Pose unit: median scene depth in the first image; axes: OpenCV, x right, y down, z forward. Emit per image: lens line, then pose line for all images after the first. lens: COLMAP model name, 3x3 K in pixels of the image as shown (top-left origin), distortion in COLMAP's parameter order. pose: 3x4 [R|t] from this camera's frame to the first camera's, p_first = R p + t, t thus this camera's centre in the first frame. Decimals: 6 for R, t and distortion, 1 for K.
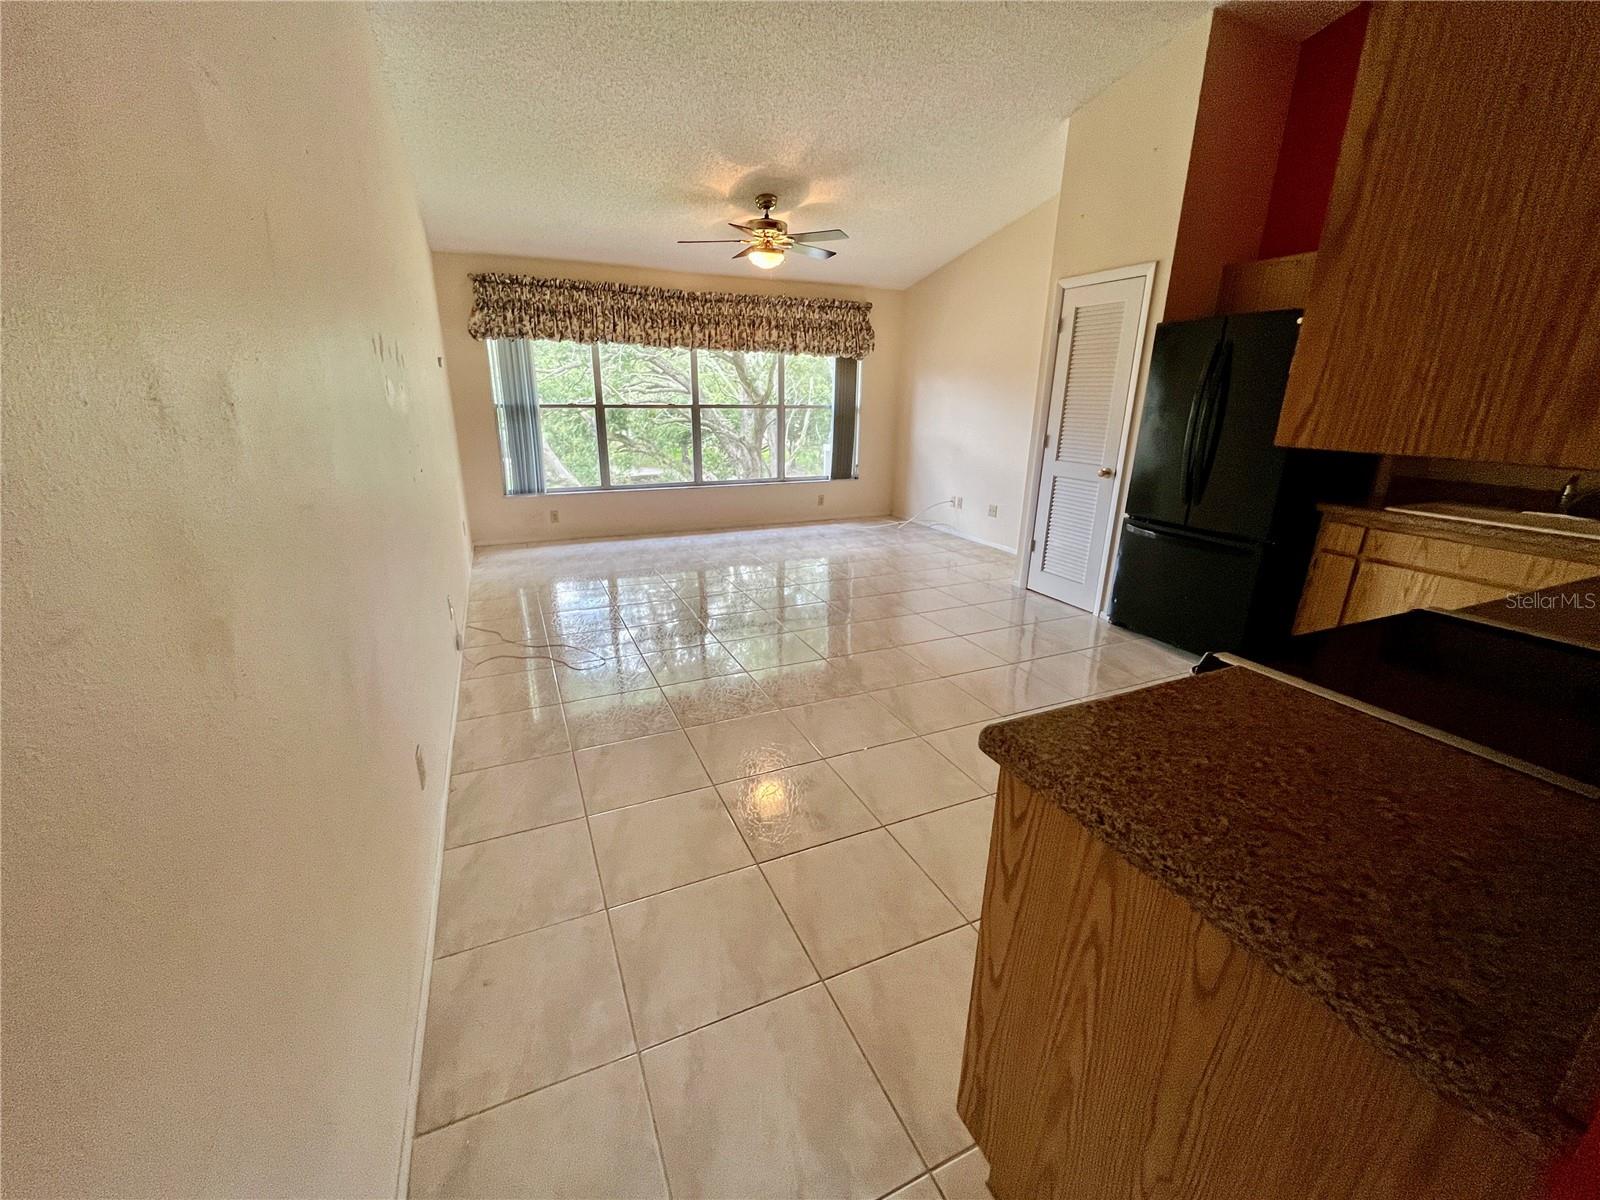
lens RADIAL K [[636.1, 0, 776.5], [0, 636.1, 610.6], [0, 0, 1]] dist [-0.006054, 0.000099]
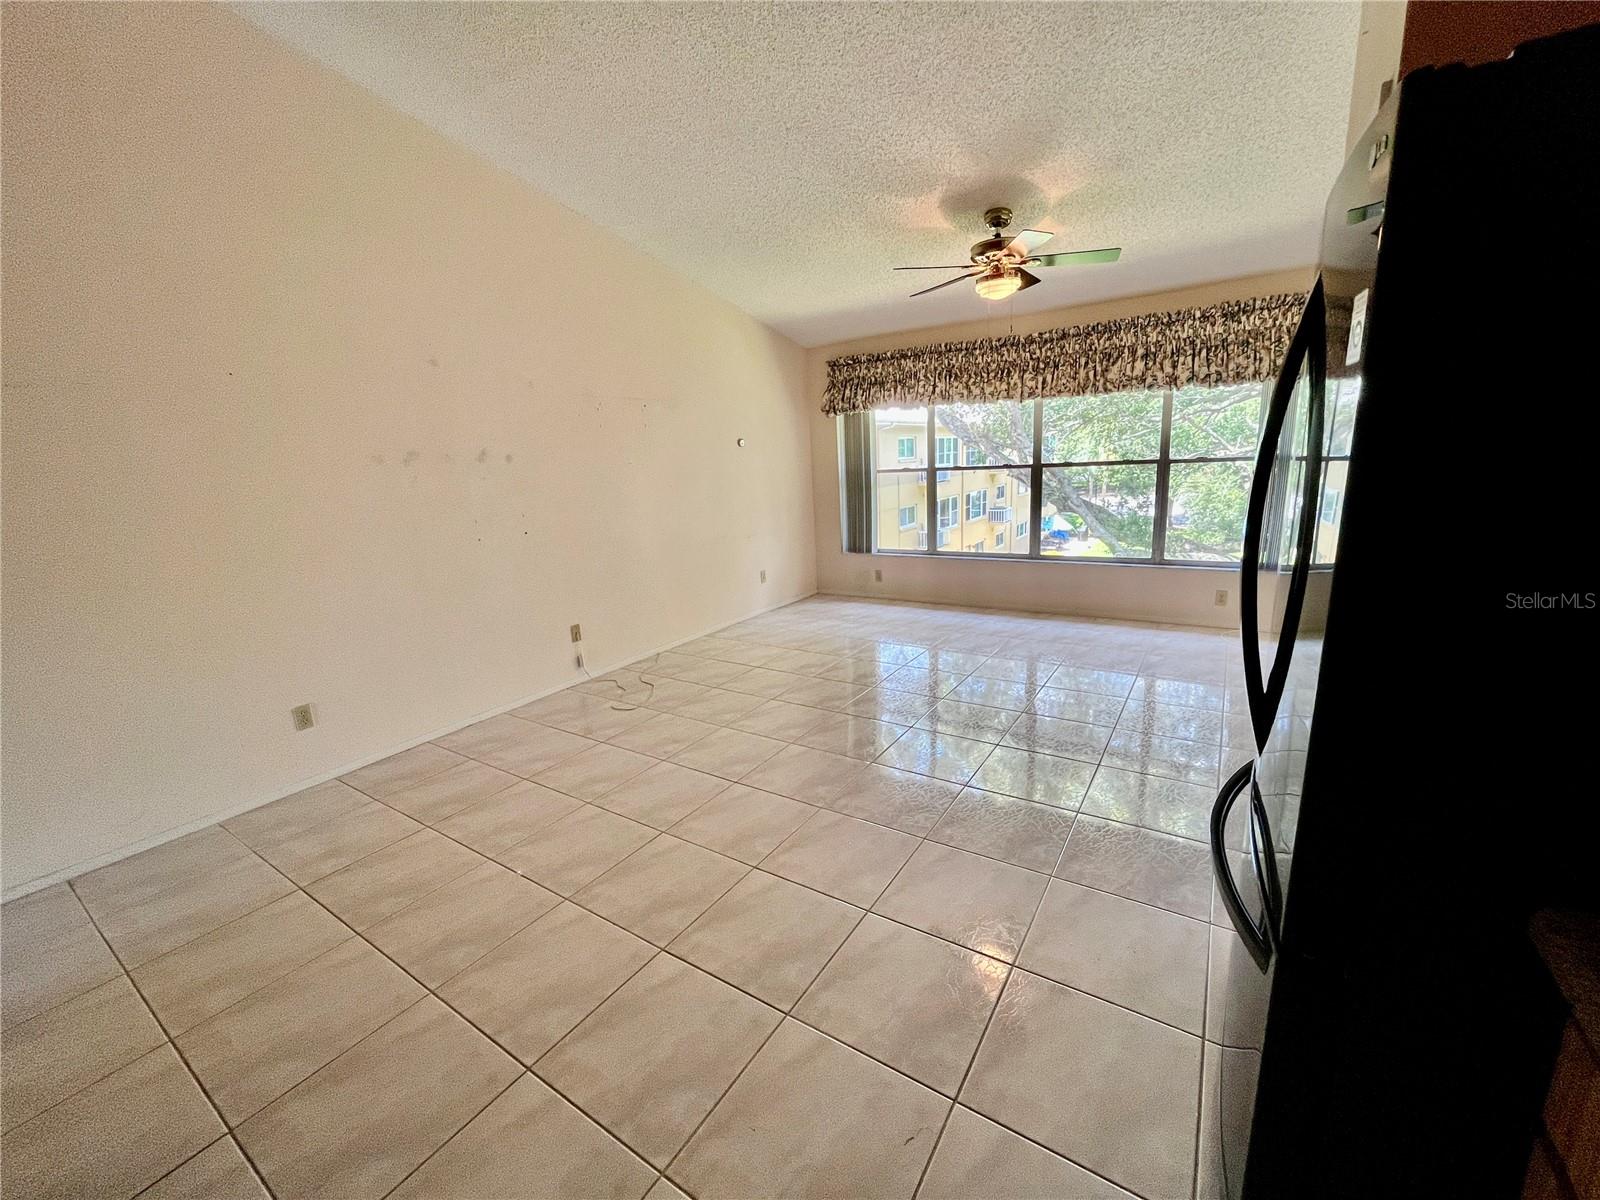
lens RADIAL K [[636.1, 0, 799.6], [0, 636.1, 608.6], [0, 0, 1]] dist [-0.006054, 0.000099]
pose [[0.552542, 0.152853, -0.819349, 0.445565], [-0.218458, 0.975232, 0.034613, -0.107644], [0.804346, 0.159868, 0.572249, 0.326862]]
